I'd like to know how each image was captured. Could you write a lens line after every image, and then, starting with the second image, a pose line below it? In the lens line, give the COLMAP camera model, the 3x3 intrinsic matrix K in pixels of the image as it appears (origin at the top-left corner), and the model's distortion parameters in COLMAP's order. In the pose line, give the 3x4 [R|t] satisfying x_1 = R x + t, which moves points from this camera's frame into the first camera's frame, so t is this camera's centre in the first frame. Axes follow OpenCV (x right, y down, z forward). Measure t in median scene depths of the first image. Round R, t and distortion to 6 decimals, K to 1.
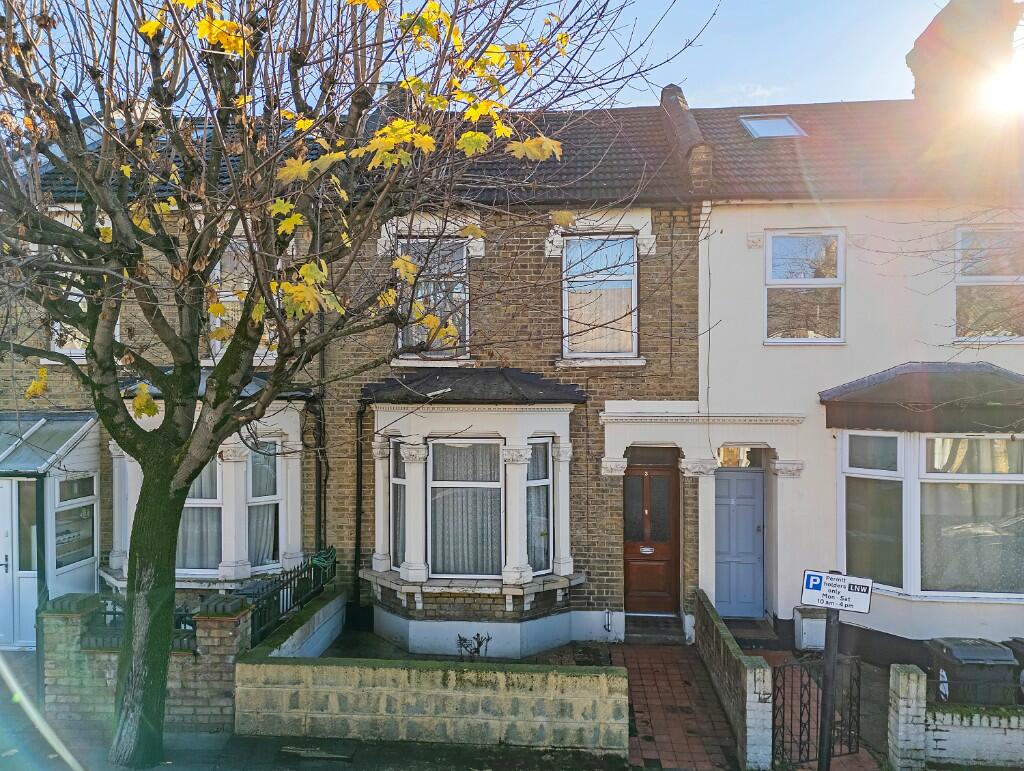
lens RADIAL K [[740.1, 0, 510.7], [0, 740.1, 392.5], [0, 0, 1]] dist [0.047720, -0.018075]
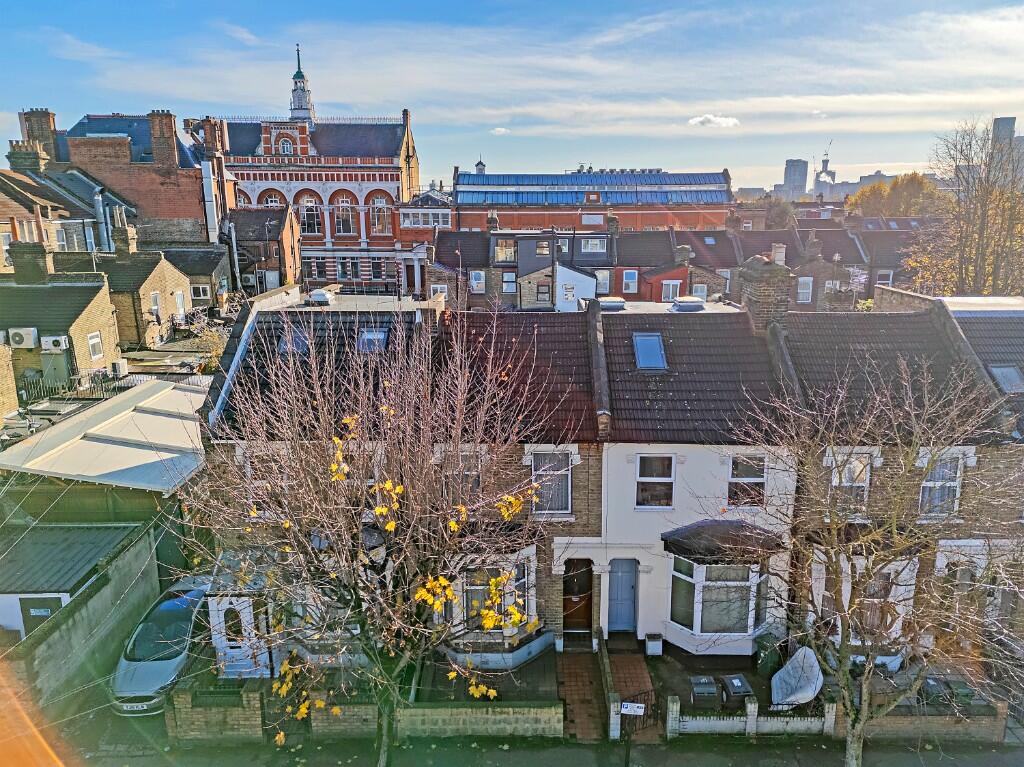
lens RADIAL K [[702.0, 0, 517.9], [0, 702.0, 374.1], [0, 0, 1]] dist [0.051594, 0.001190]
pose [[0.996815, -0.020888, 0.076964, -0.103317], [0.005883, 0.981719, 0.190243, -0.801945], [-0.079531, -0.189185, 0.978715, -0.744966]]
